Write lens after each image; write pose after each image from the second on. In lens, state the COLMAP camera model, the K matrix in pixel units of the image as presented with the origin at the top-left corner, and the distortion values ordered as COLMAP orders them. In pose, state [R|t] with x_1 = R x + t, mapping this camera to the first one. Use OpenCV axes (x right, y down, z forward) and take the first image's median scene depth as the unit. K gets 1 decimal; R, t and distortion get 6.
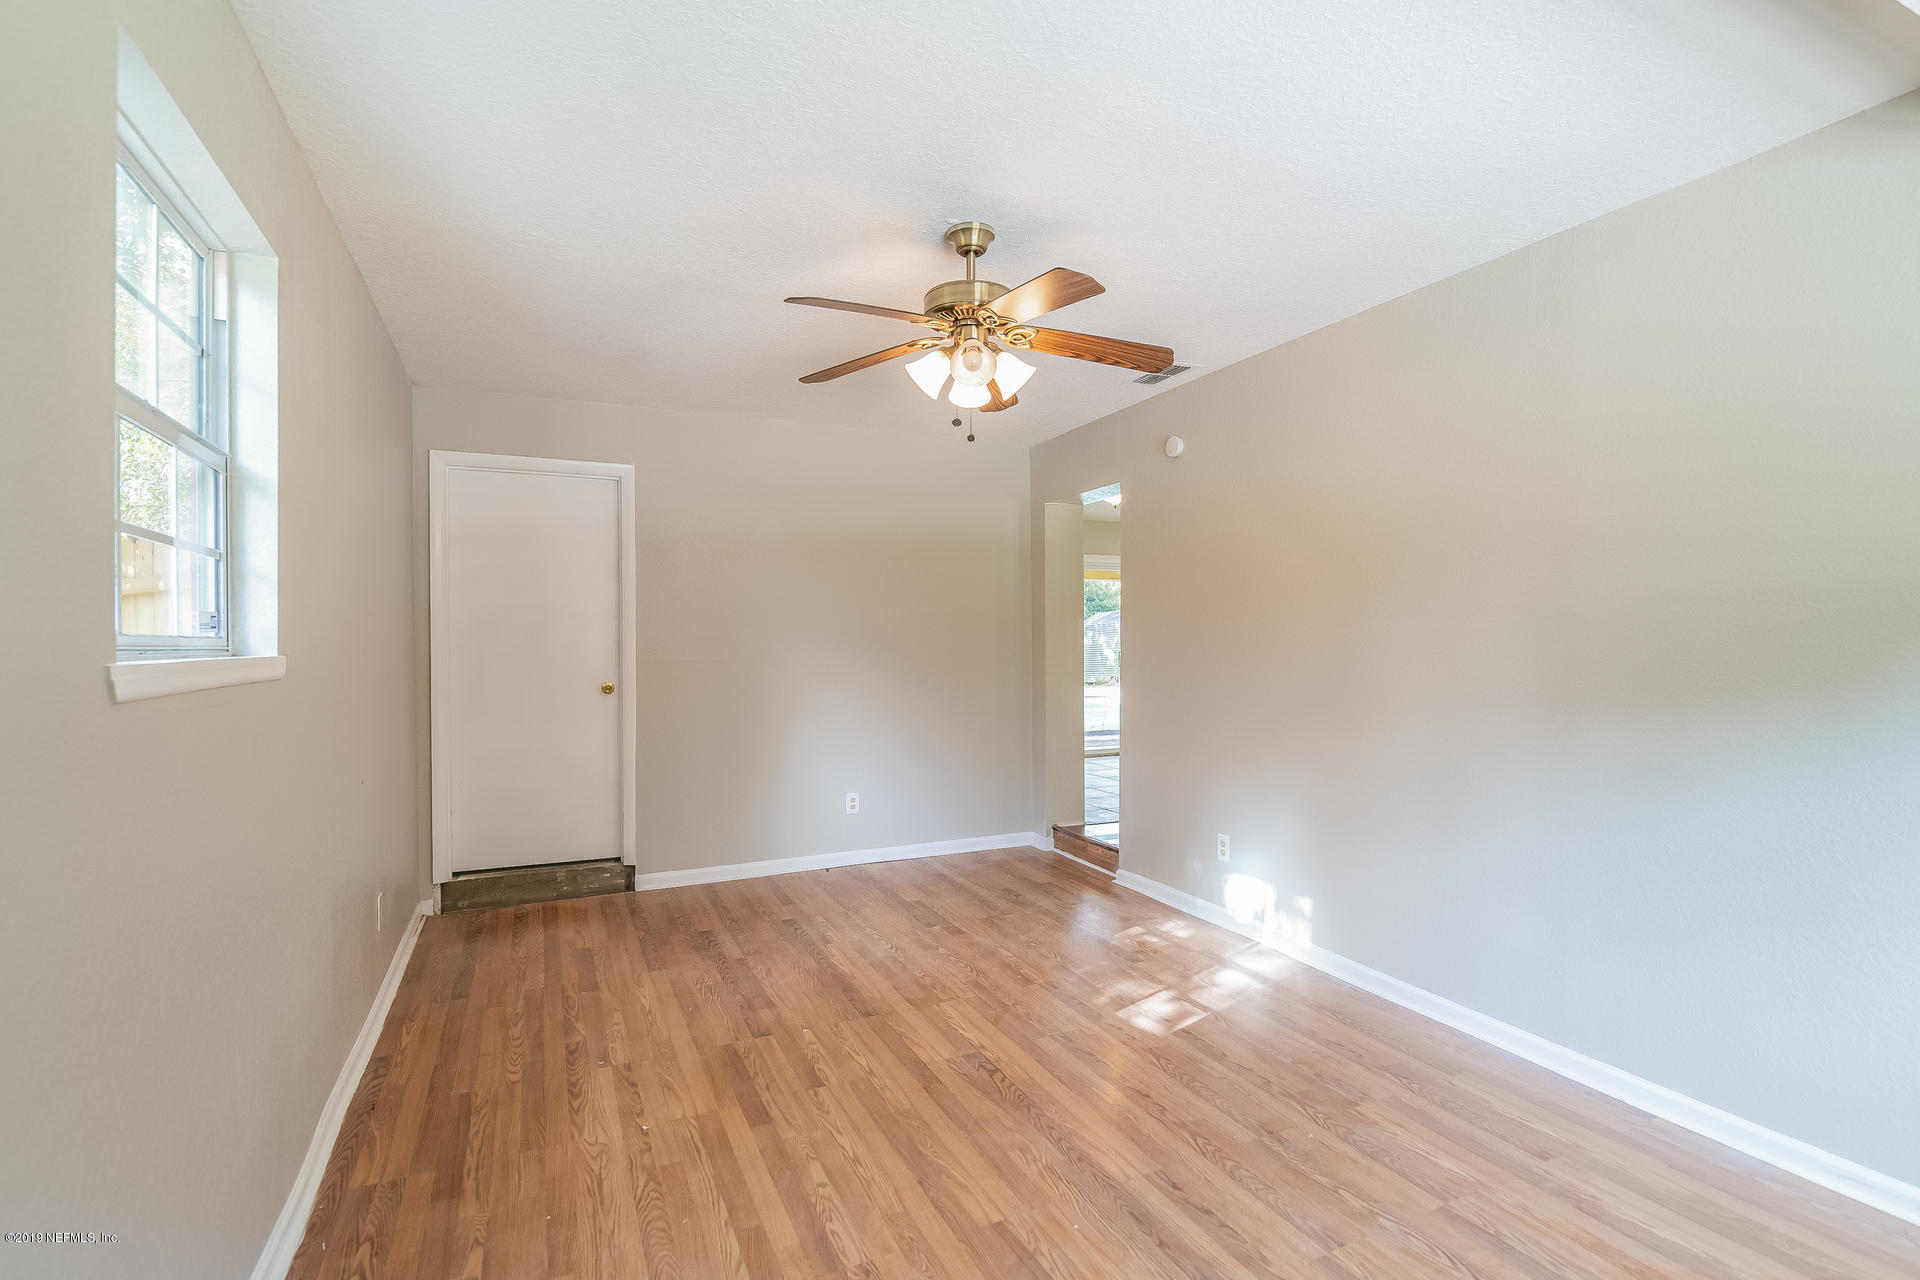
lens RADIAL K [[898.6, 0, 966.6], [0, 898.6, 648.3], [0, 0, 1]] dist [-0.020140, -0.000090]
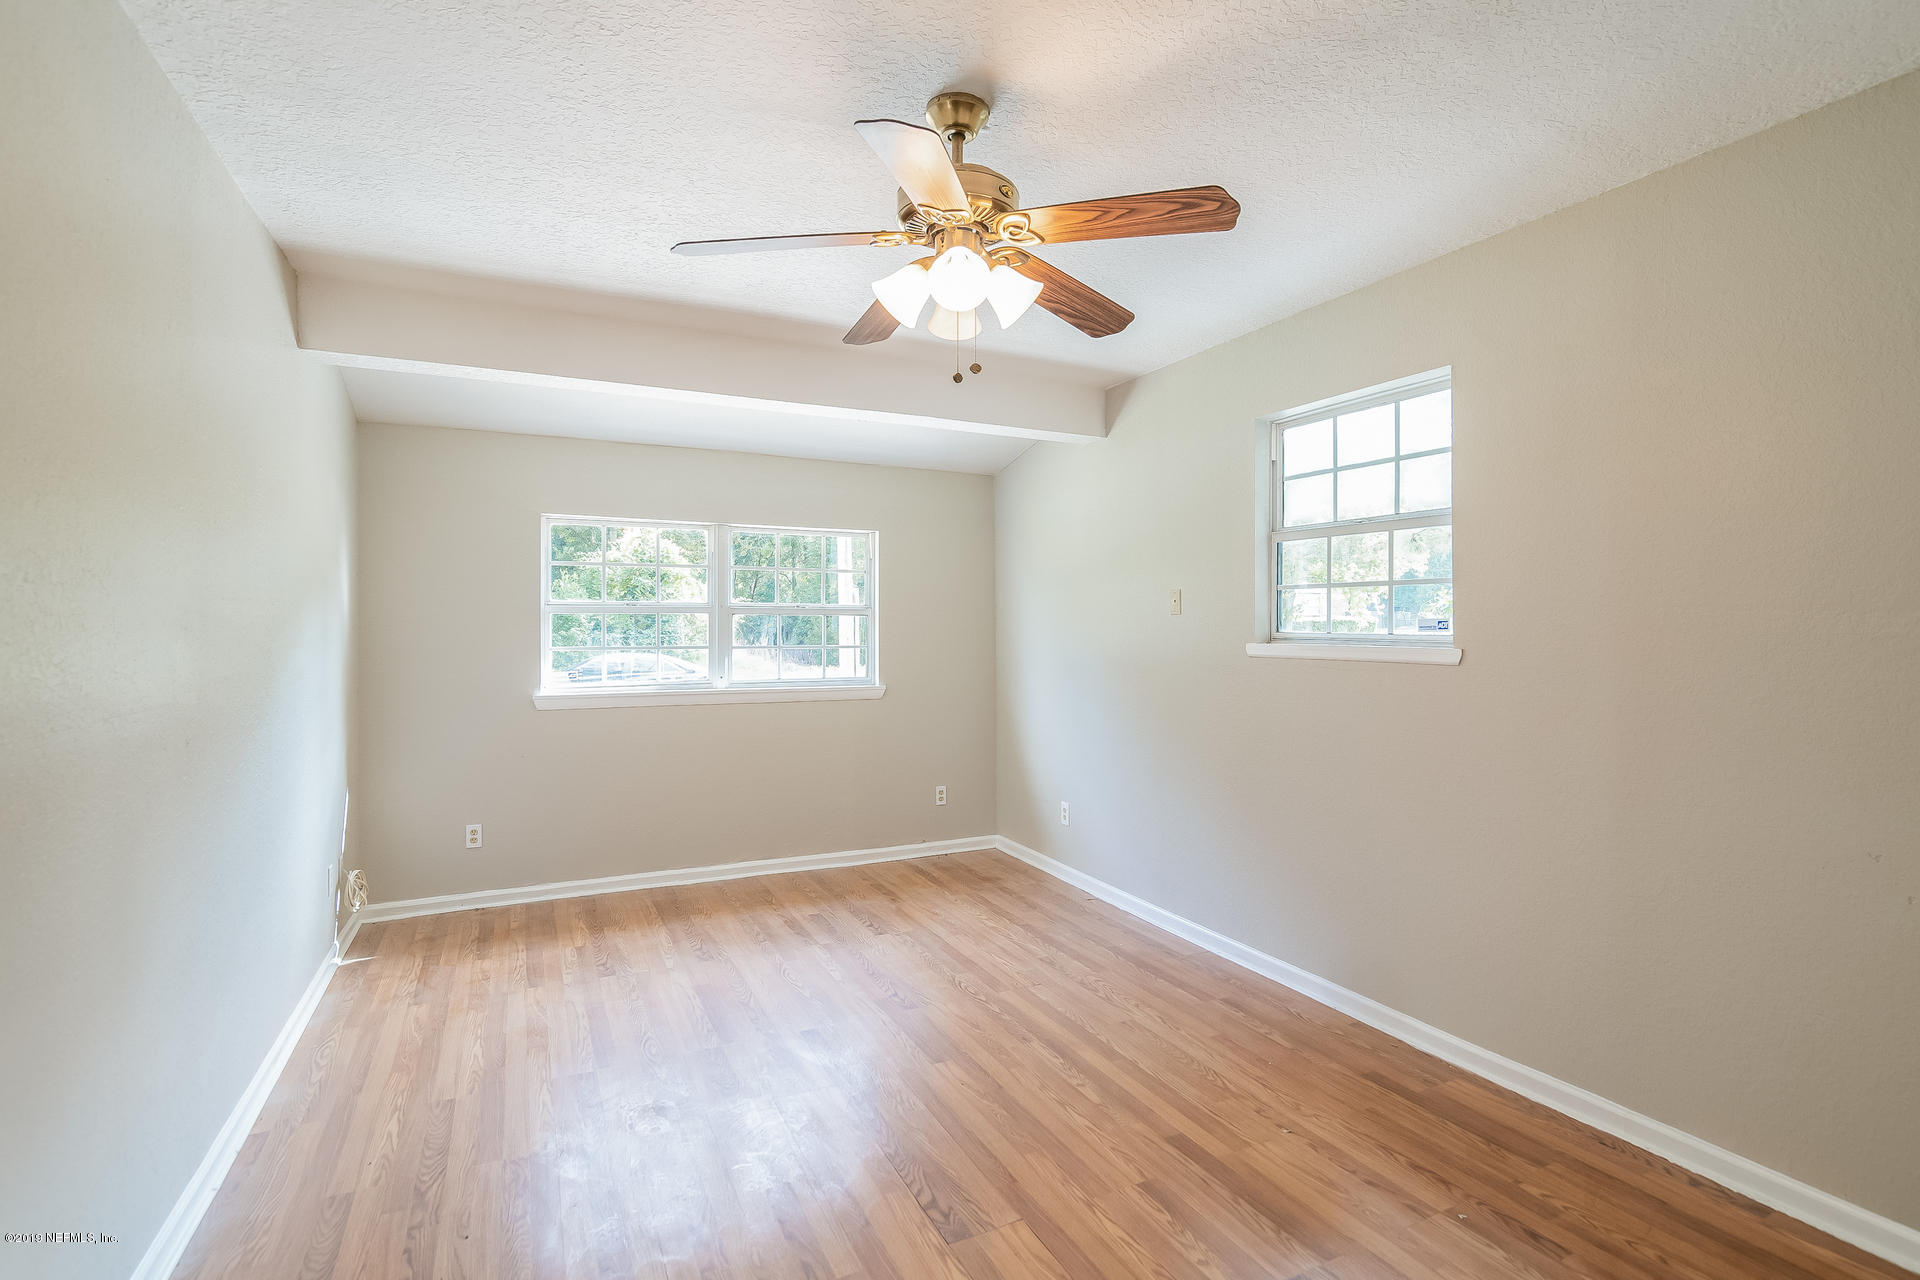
lens RADIAL K [[898.6, 0, 966.6], [0, 898.6, 648.3], [0, 0, 1]] dist [-0.020140, -0.000090]
pose [[-0.999873, 0.002426, -0.015727, 0.007710], [0.001878, 0.999393, 0.034789, -0.024618], [0.015802, 0.034755, -0.999271, 1.393209]]
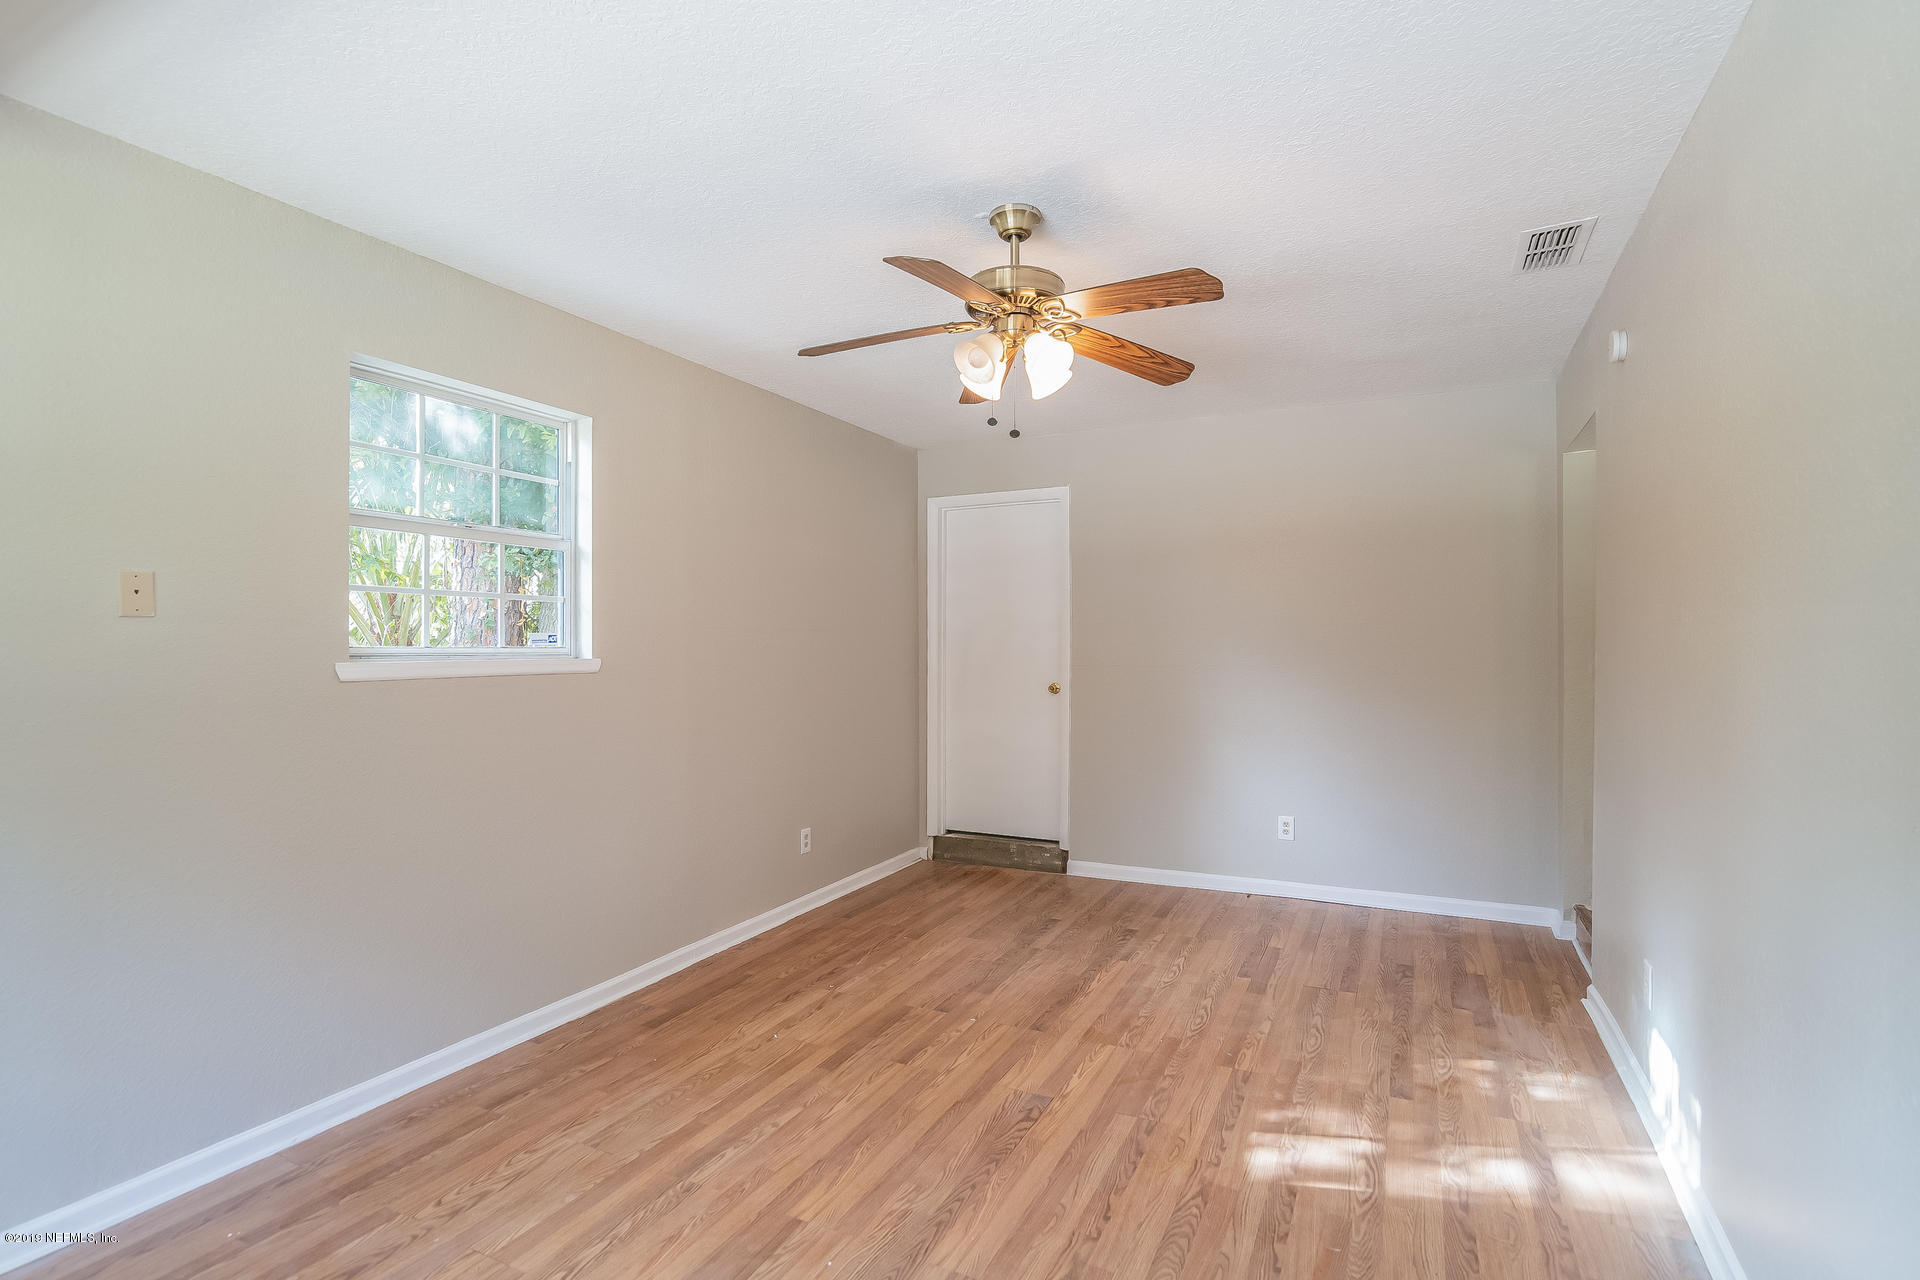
lens RADIAL K [[899.0, 0, 969.6], [0, 899.0, 634.6], [0, 0, 1]] dist [-0.010862, 0.000098]
pose [[0.617133, -0.010920, -0.786783, 0.572830], [-0.001703, 0.999883, -0.015213, -0.006683], [0.786857, 0.010729, 0.617042, 0.303936]]
